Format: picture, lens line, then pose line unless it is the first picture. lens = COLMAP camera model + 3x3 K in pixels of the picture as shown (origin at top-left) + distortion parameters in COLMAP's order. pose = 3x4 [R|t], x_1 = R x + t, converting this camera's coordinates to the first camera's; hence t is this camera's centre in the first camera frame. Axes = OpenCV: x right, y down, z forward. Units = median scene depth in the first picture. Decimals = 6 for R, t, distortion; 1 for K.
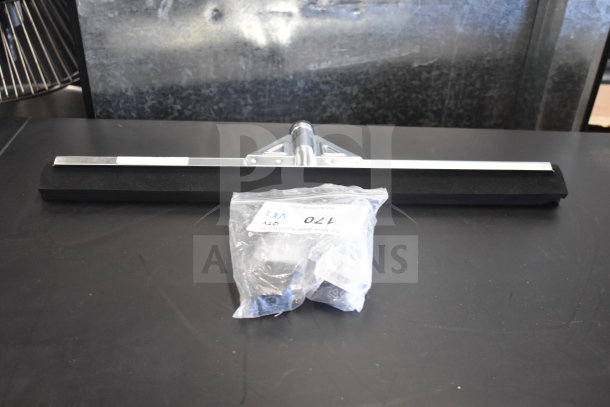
lens RADIAL K [[636.4, 0, 304.2], [0, 636.4, 203.2], [0, 0, 1]] dist [-0.003902, 0.000000]
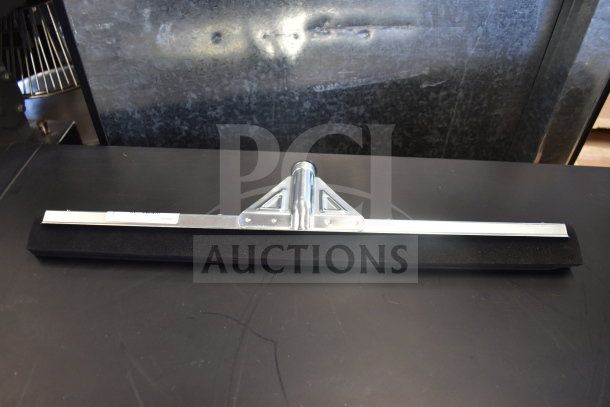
lens RADIAL K [[471.5, 0, 306.2], [0, 471.5, 203.9], [0, 0, 1]] dist [-0.054938, 0.001409]
pose [[0.999061, 0.019309, -0.038789, 0.025643], [-0.012277, 0.984678, 0.173952, -0.166005], [0.041553, -0.173313, 0.983990, 0.254801]]
